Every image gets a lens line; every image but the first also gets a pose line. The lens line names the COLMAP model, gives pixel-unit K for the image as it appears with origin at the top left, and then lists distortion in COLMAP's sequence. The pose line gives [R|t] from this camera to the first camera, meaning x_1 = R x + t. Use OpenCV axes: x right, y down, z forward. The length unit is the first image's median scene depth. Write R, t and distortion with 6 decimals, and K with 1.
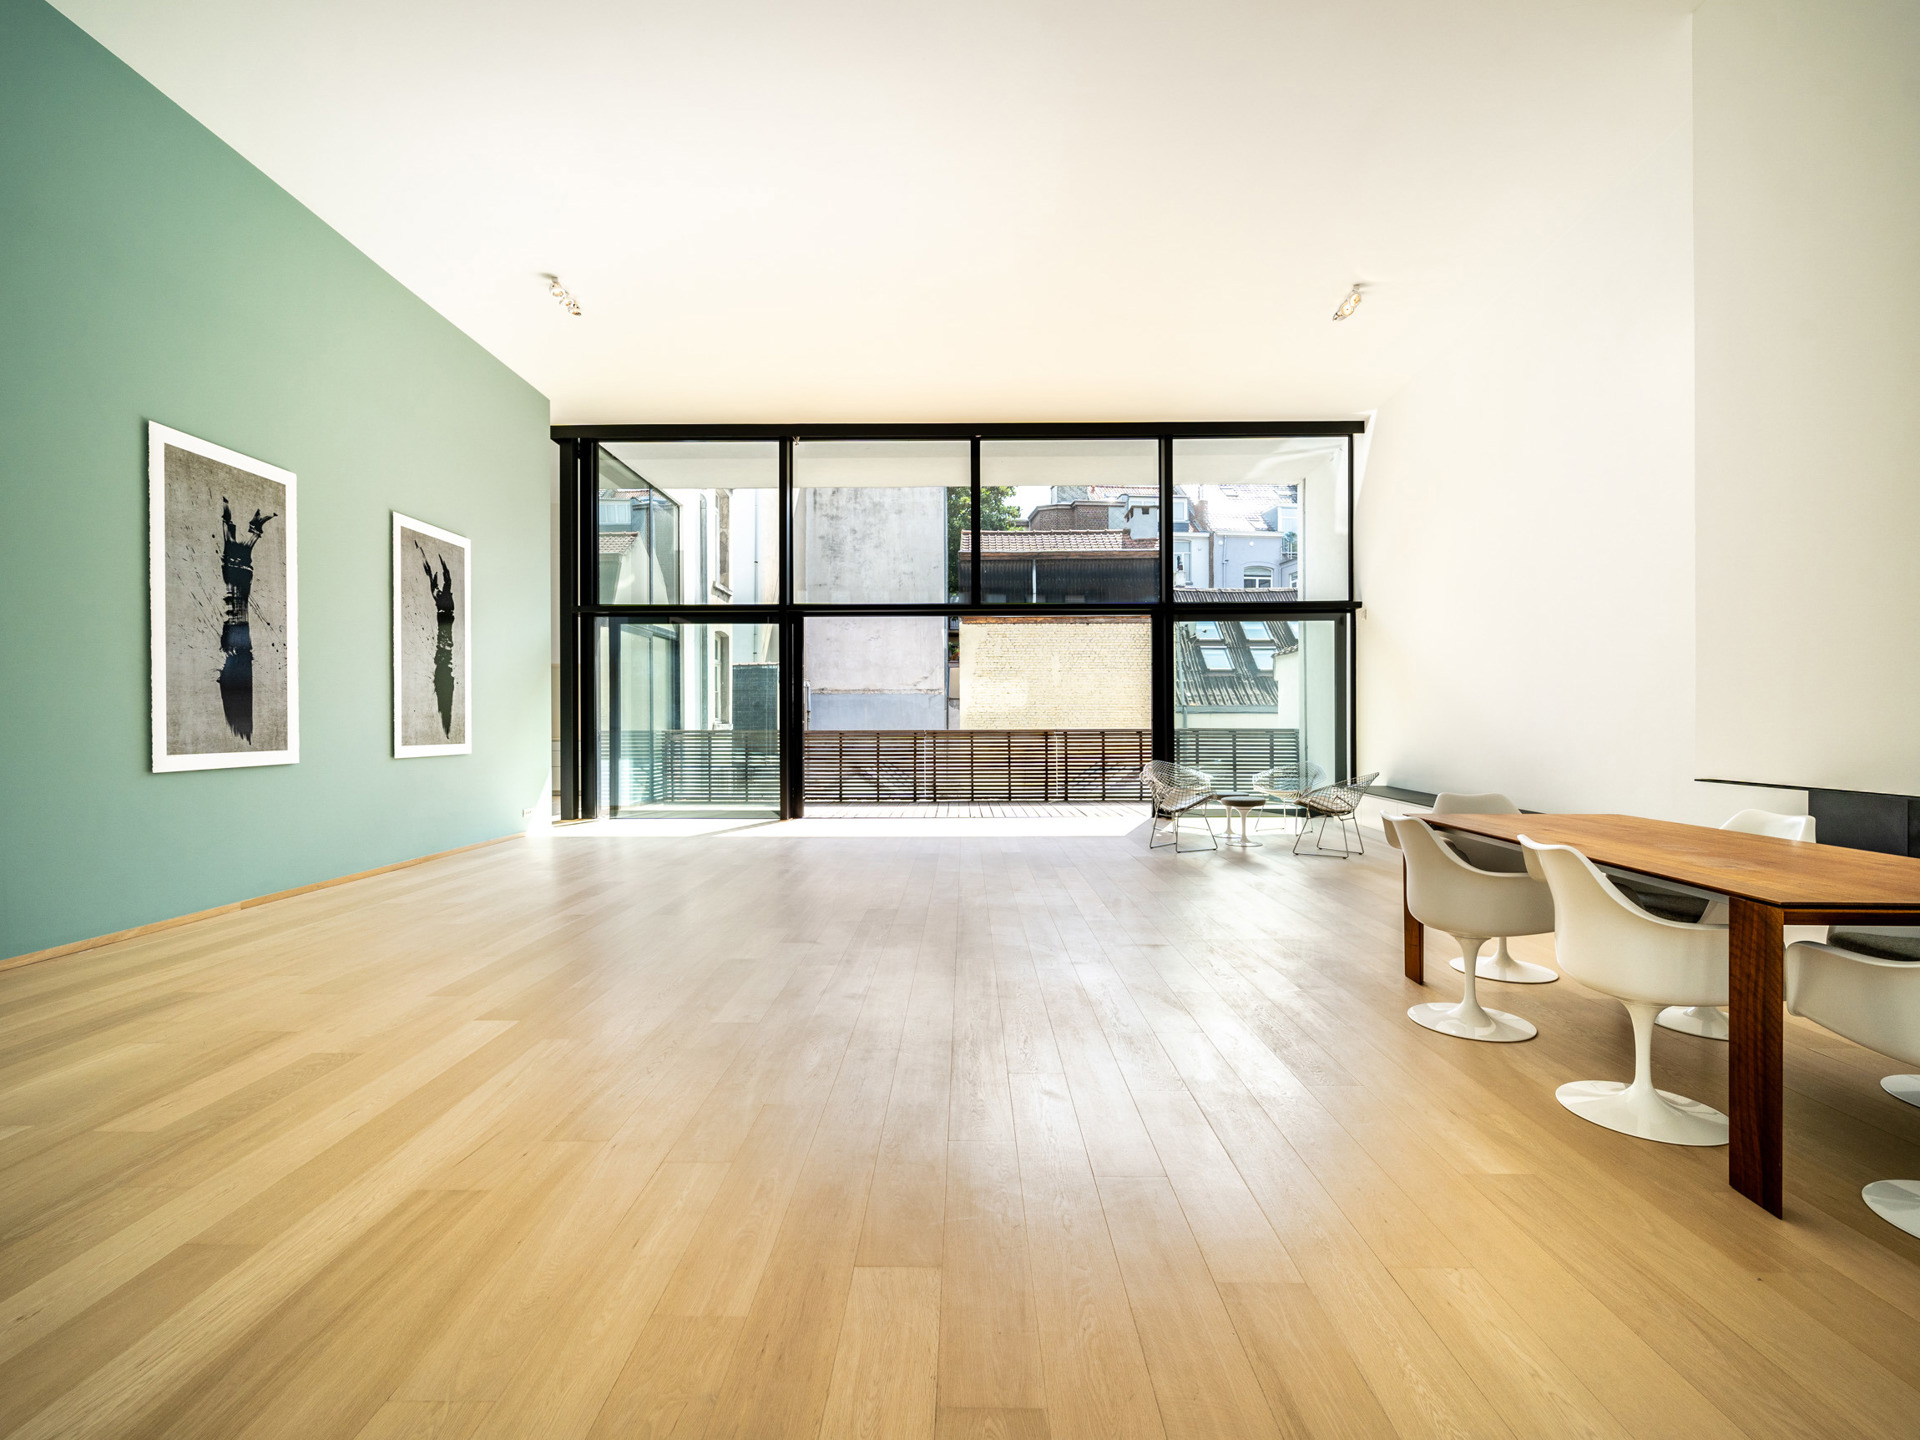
lens RADIAL K [[885.2, 0, 959.5], [0, 885.2, 722.3], [0, 0, 1]] dist [0.003645, -0.000491]
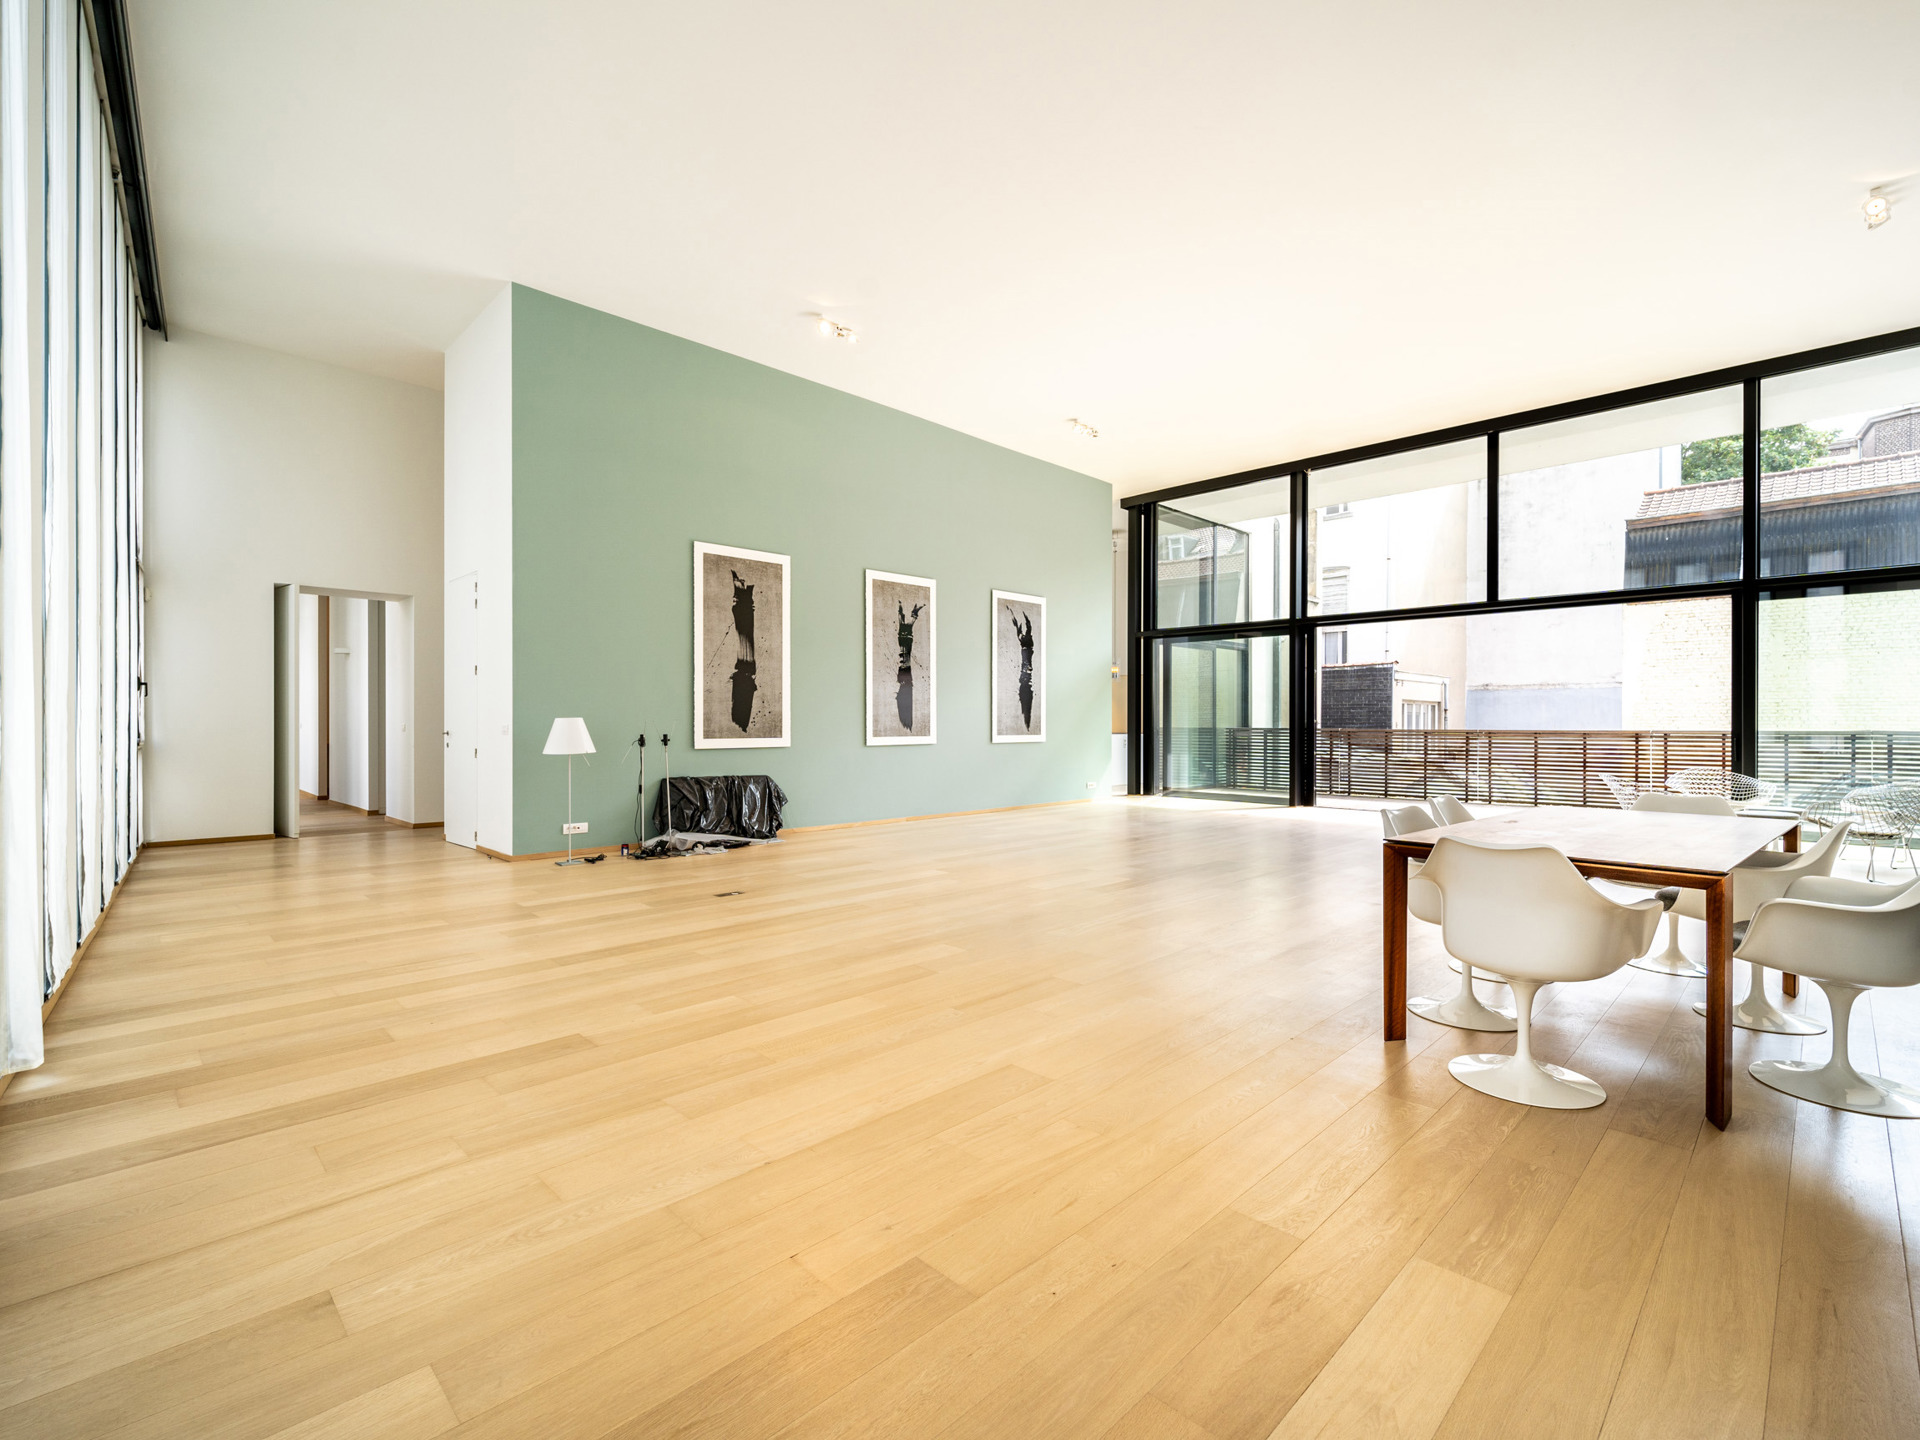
lens RADIAL K [[885.2, 0, 922.8], [0, 885.2, 728.8], [0, 0, 1]] dist [0.003645, -0.000491]
pose [[0.686772, 0.010216, -0.726801, 0.296246], [-0.002972, 0.999932, 0.011247, -0.001774], [0.726867, -0.005564, 0.686756, -0.131375]]
